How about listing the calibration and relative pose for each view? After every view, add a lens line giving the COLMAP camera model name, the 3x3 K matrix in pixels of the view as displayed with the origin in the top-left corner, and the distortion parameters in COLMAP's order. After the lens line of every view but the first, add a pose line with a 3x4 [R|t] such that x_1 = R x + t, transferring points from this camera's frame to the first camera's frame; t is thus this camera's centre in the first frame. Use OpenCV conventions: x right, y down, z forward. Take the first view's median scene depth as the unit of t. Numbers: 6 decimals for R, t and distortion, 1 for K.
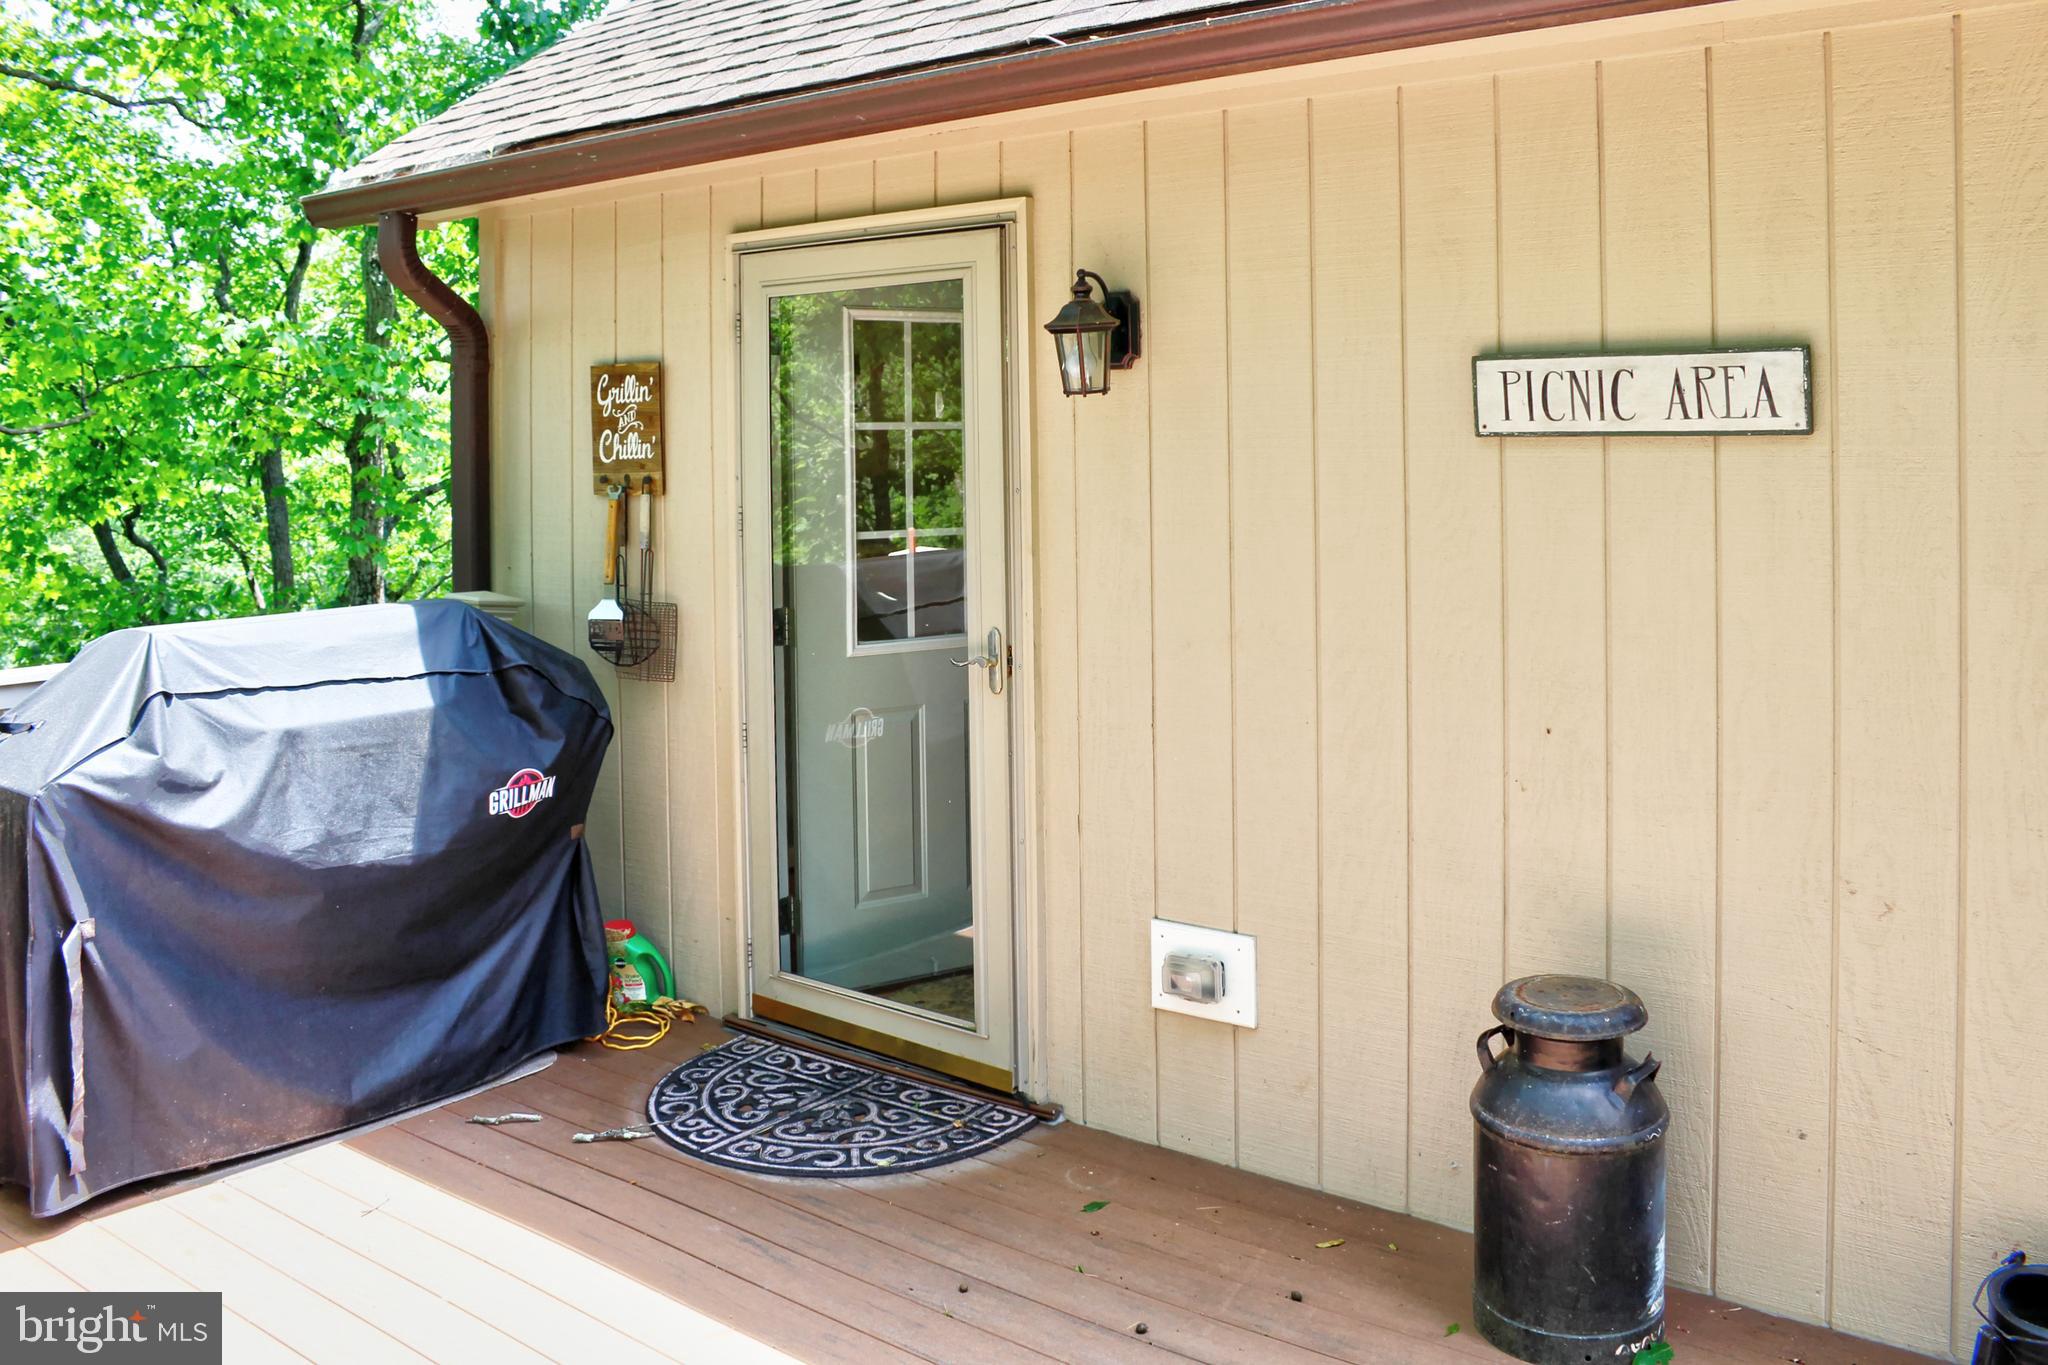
lens RADIAL K [[1684.1, 0, 1024.0], [0, 1684.1, 682.5], [0, 0, 1]] dist [-0.195790, 0.200325]
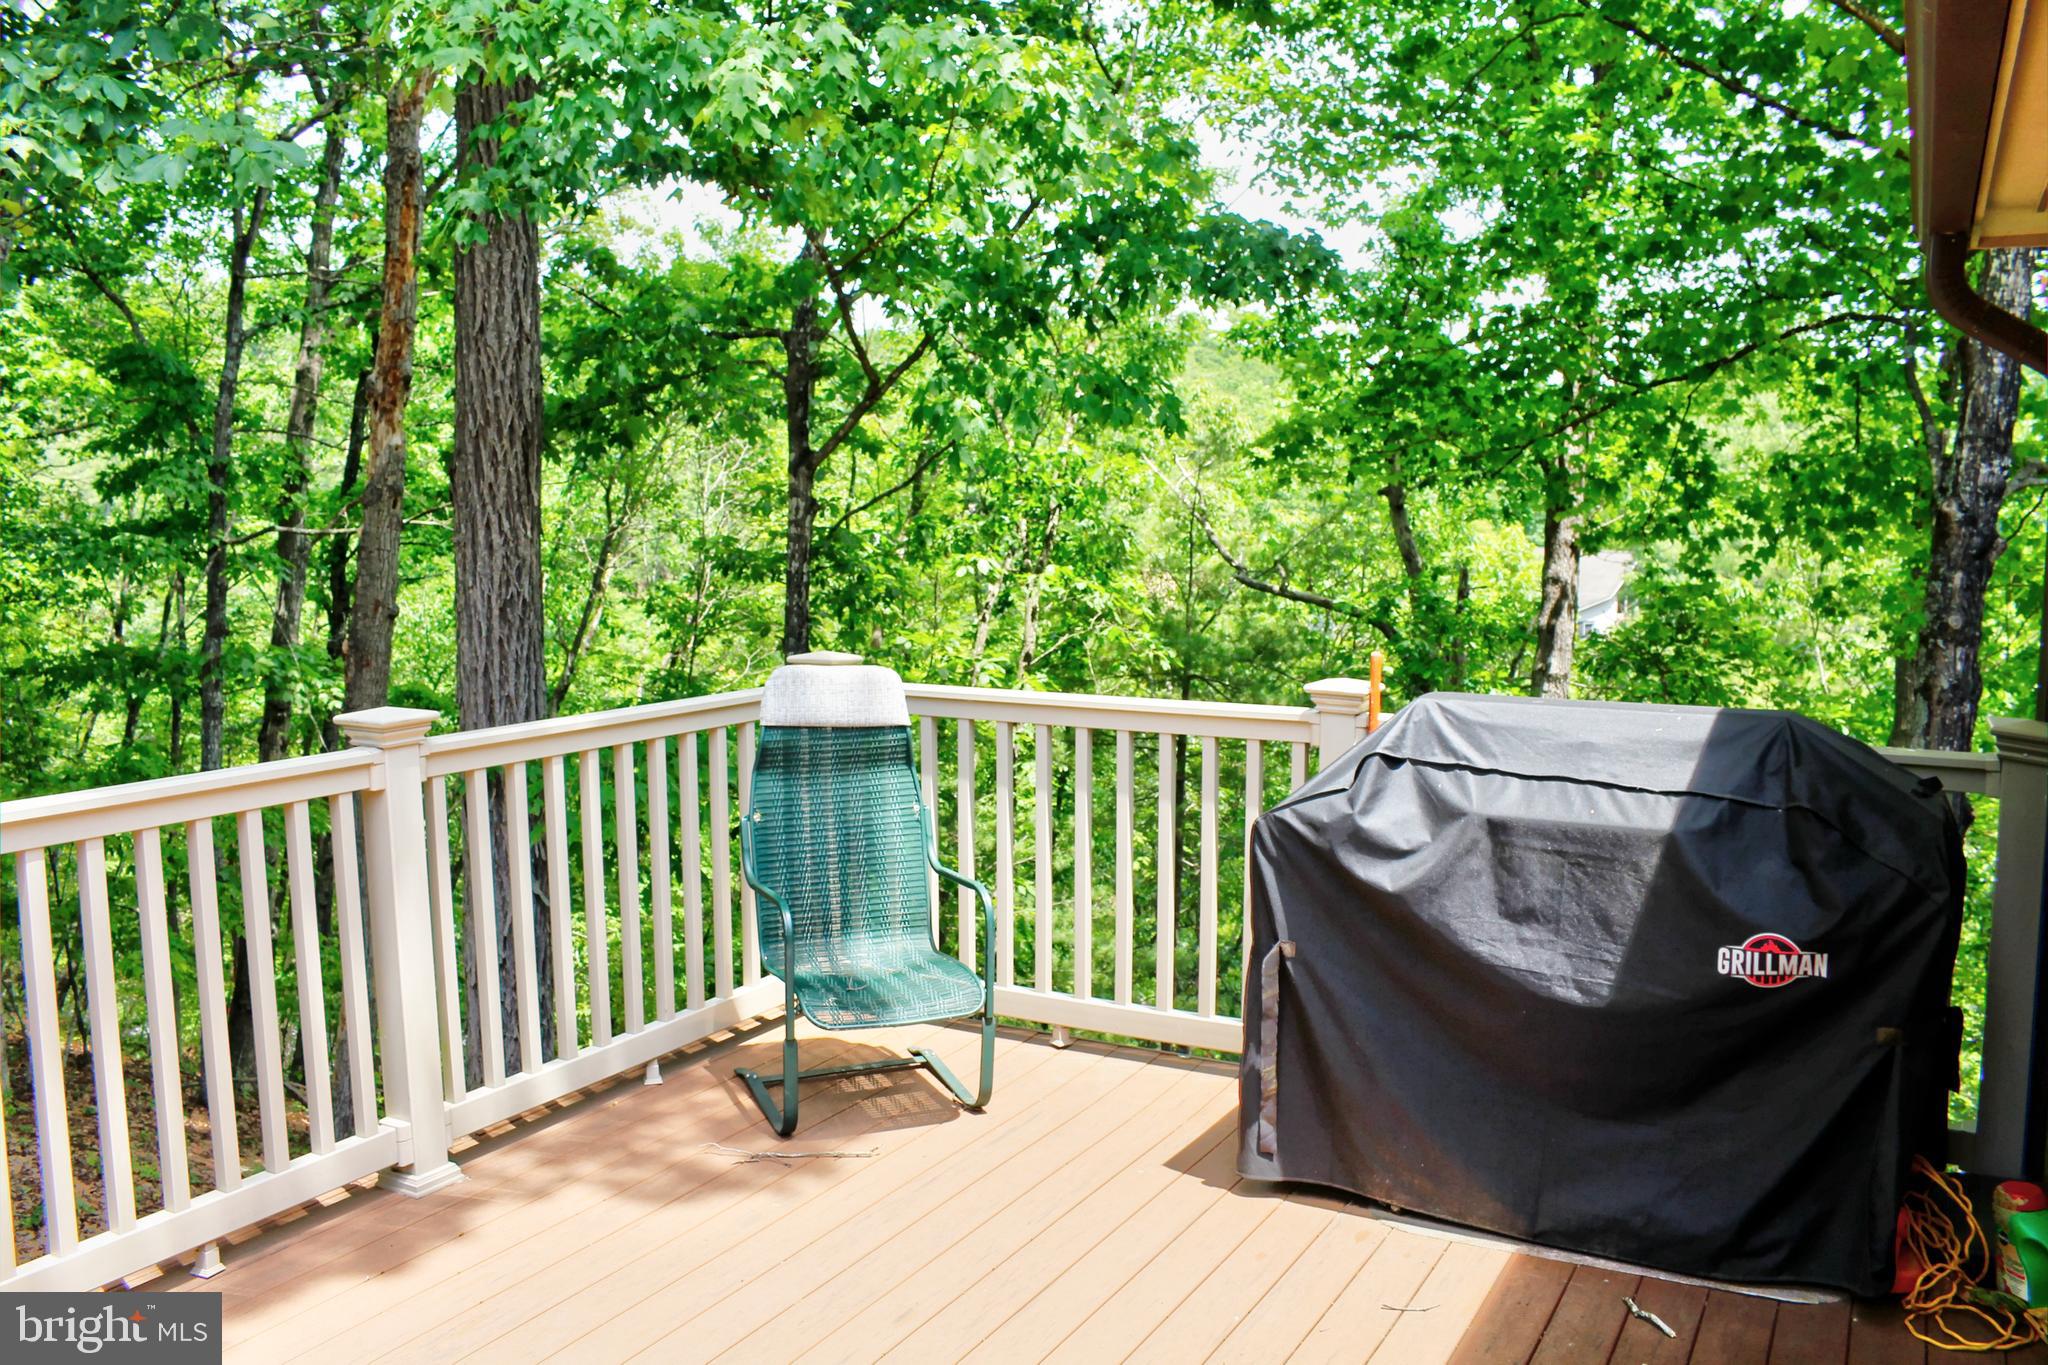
lens RADIAL K [[1684.1, 0, 1024.0], [0, 1684.1, 682.5], [0, 0, 1]] dist [-0.195790, 0.200325]
pose [[0.138011, 0.127596, -0.982177, 0.439136], [-0.131197, 0.985283, 0.109564, -0.114018], [0.981703, 0.113737, 0.152720, 0.529290]]
